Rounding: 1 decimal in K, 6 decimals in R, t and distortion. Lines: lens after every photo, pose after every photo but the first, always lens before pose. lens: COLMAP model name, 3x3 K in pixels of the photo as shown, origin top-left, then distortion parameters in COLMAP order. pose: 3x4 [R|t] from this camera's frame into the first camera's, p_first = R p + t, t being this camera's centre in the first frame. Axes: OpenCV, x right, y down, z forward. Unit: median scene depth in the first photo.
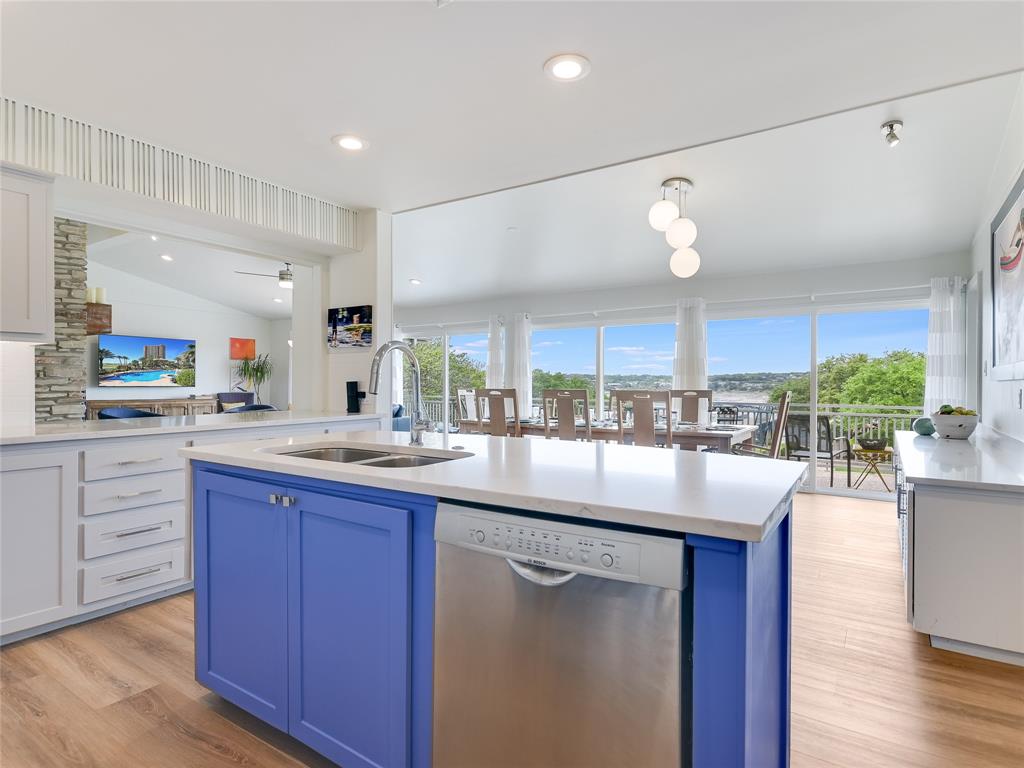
lens RADIAL K [[547.8, 0, 506.6], [0, 547.8, 384.2], [0, 0, 1]] dist [0.010065, -0.004387]
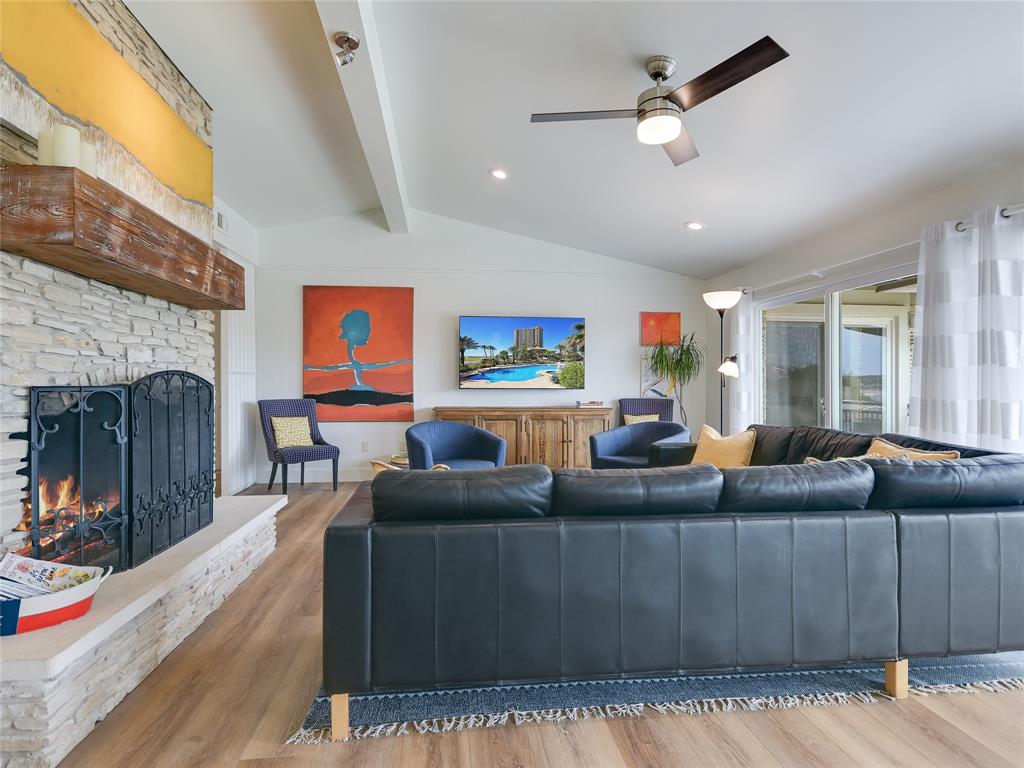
lens RADIAL K [[547.8, 0, 509.5], [0, 547.8, 384.0], [0, 0, 1]] dist [0.010065, -0.004387]
pose [[0.657950, -0.003116, -0.753056, -0.147072], [0.000737, 0.999994, -0.003494, 0.000830], [0.753062, 0.001744, 0.657948, 0.547155]]
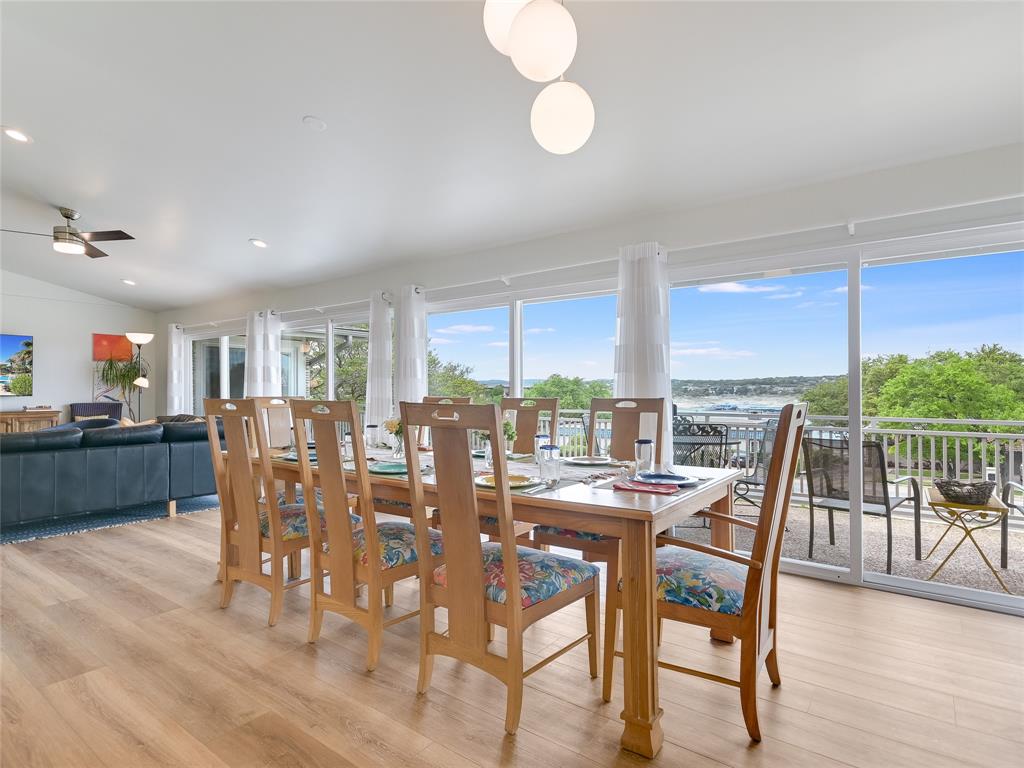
lens RADIAL K [[547.8, 0, 505.2], [0, 547.8, 381.4], [0, 0, 1]] dist [0.010065, -0.004387]
pose [[0.998835, -0.007266, -0.047713, 0.149489], [0.006525, 0.999856, -0.015658, 0.000533], [0.047820, 0.015329, 0.998738, 0.275285]]
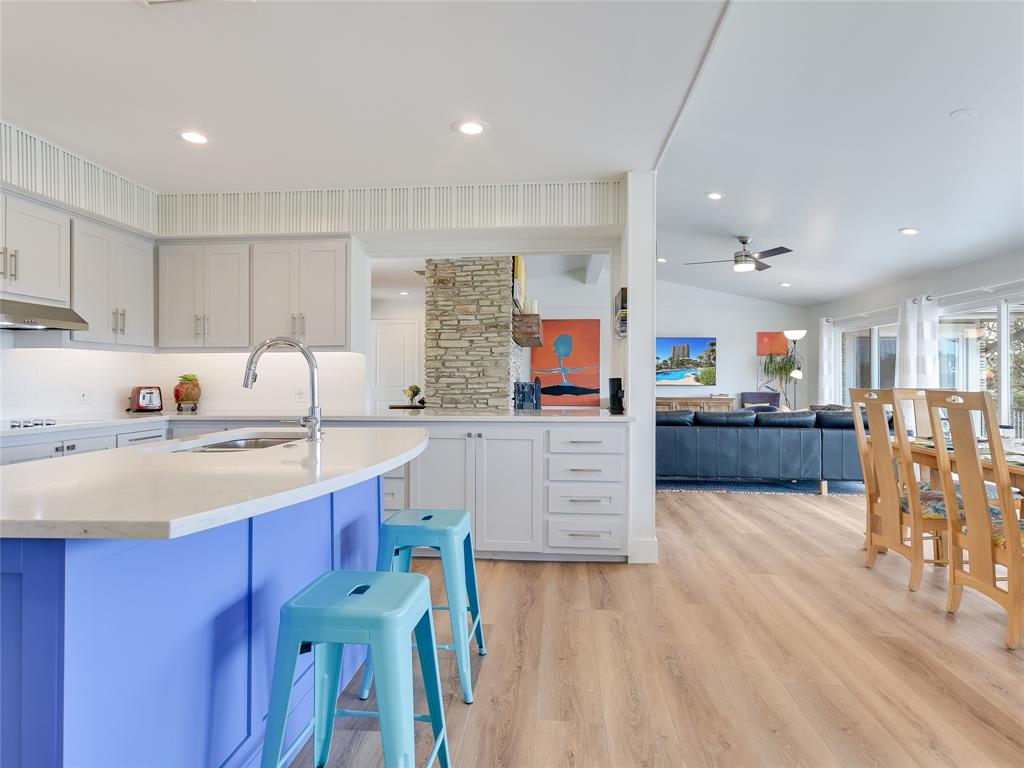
lens RADIAL K [[613.2, 0, 526.2], [0, 613.2, 378.5], [0, 0, 1]] dist [0.036297, 0.005267]
pose [[0.506944, -0.005334, -0.861962, 0.217248], [-0.002743, 0.999966, -0.007802, 0.001502], [0.861974, 0.006320, 0.506912, 0.172713]]
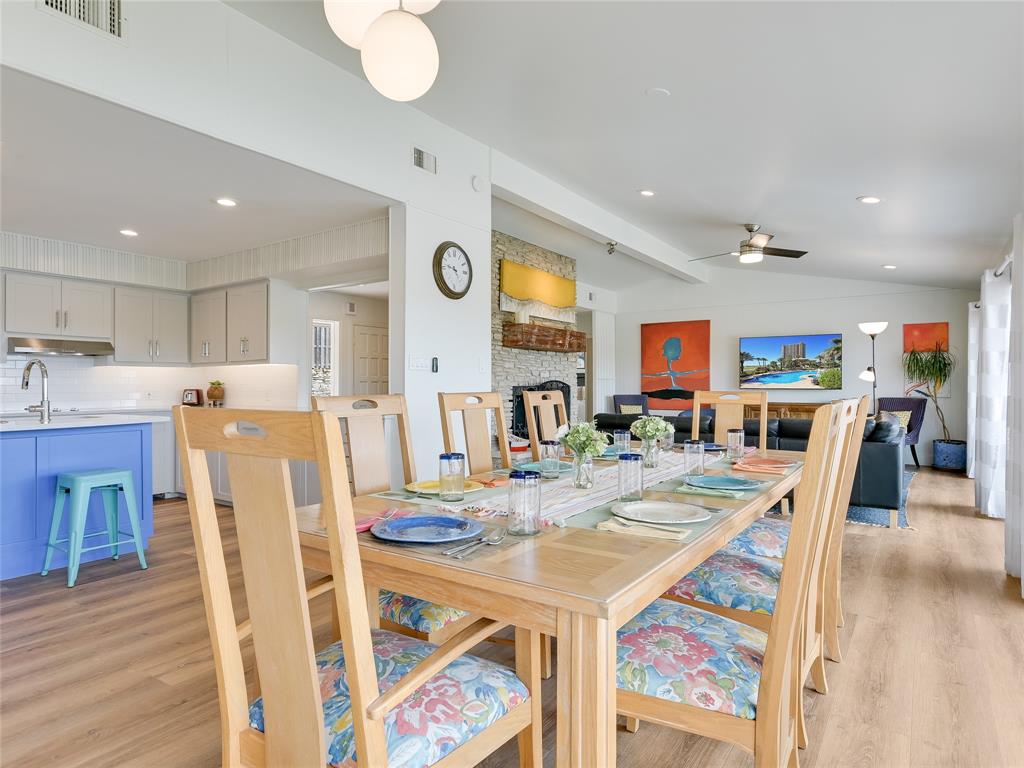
lens RADIAL K [[613.2, 0, 523.0], [0, 613.2, 382.2], [0, 0, 1]] dist [0.036297, 0.005267]
pose [[0.015197, -0.007111, -0.999859, 0.389127], [-0.001856, 0.999973, -0.007140, 0.001122], [0.999883, 0.001964, 0.015184, 0.548031]]
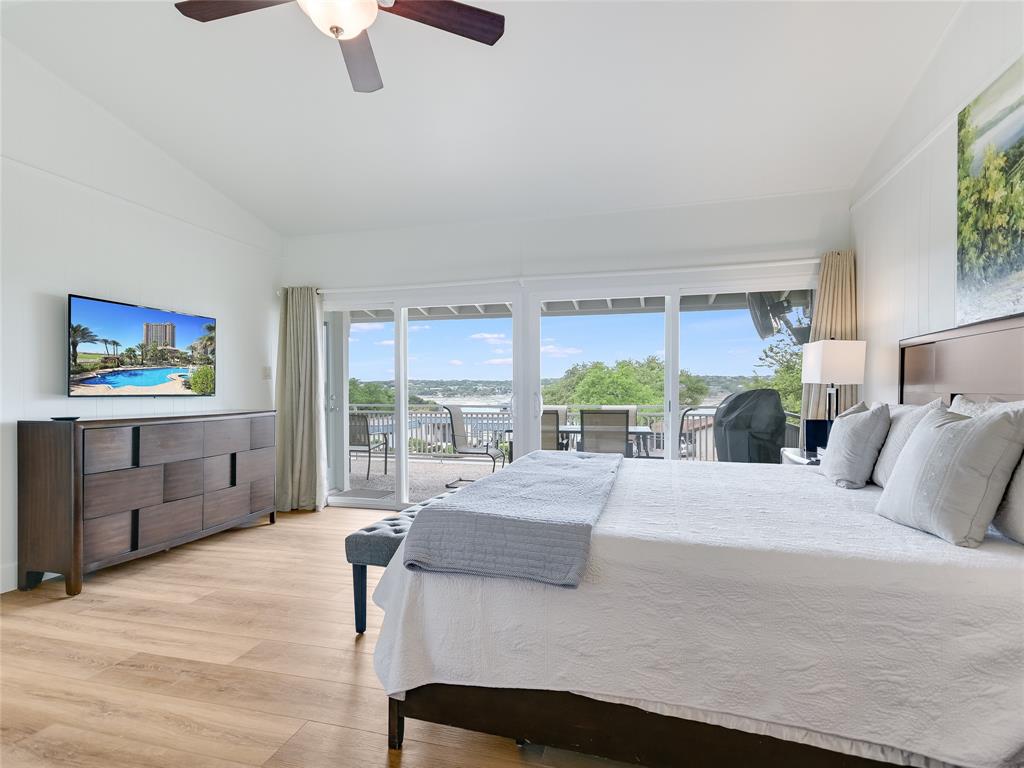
lens RADIAL K [[533.5, 0, 515.2], [0, 533.5, 386.4], [0, 0, 1]] dist [0.010392, -0.000073]
pose [[0.943875, -0.002366, 0.330294, -0.487602], [0.003970, 0.999983, -0.004184, -0.001237], [-0.330279, 0.005260, 0.943869, 0.360428]]
